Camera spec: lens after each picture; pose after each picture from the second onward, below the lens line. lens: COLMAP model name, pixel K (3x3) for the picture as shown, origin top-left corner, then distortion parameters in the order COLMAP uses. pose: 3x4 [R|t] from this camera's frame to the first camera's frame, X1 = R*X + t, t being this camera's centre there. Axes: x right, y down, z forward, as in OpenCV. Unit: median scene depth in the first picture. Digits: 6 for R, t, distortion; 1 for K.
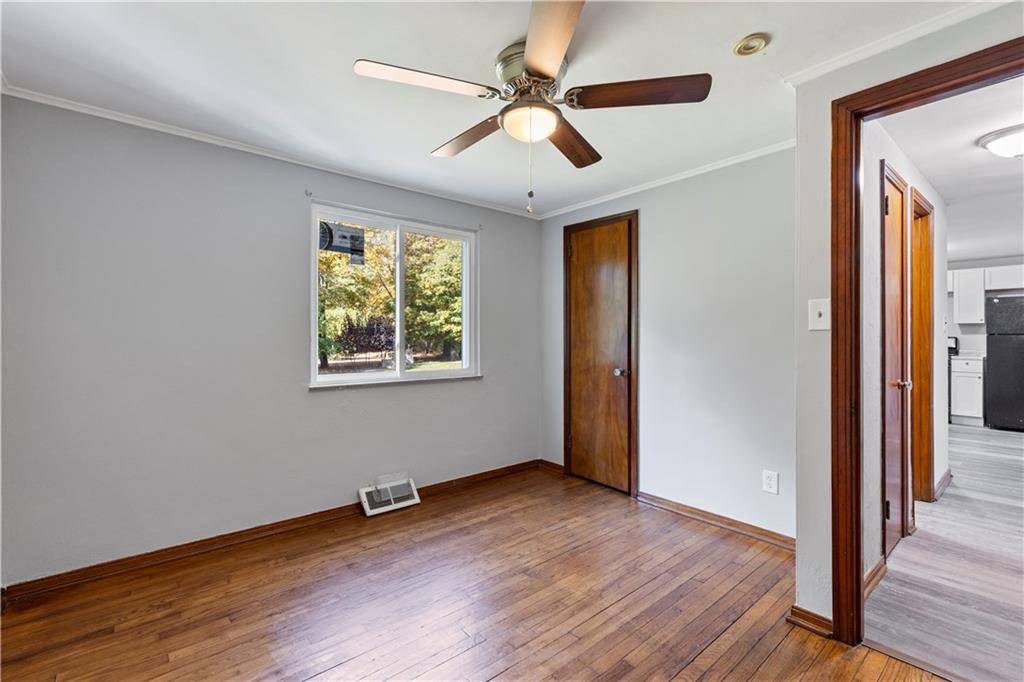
lens RADIAL K [[457.4, 0, 512.0], [0, 457.4, 341.0], [0, 0, 1]] dist [0.008993, -0.000554]
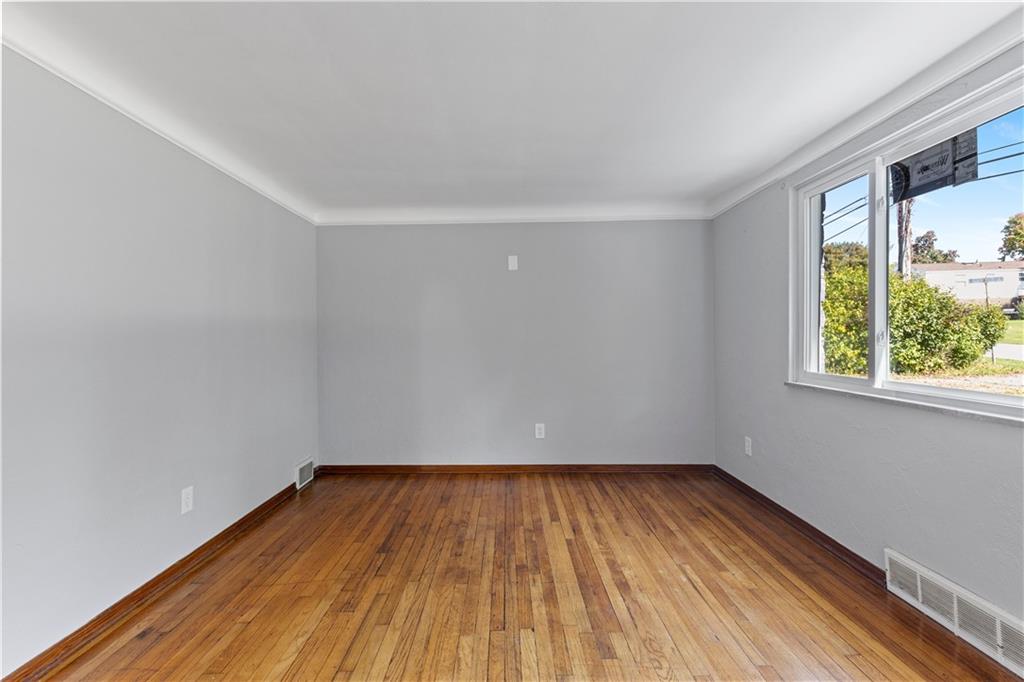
lens RADIAL K [[457.4, 0, 512.0], [0, 457.4, 341.0], [0, 0, 1]] dist [0.008993, -0.000554]
pose [[-0.651260, 0.006609, -0.758826, 0.528022], [0.004354, 0.999978, 0.004972, 0.014286], [0.758842, -0.000066, -0.651274, 0.991408]]
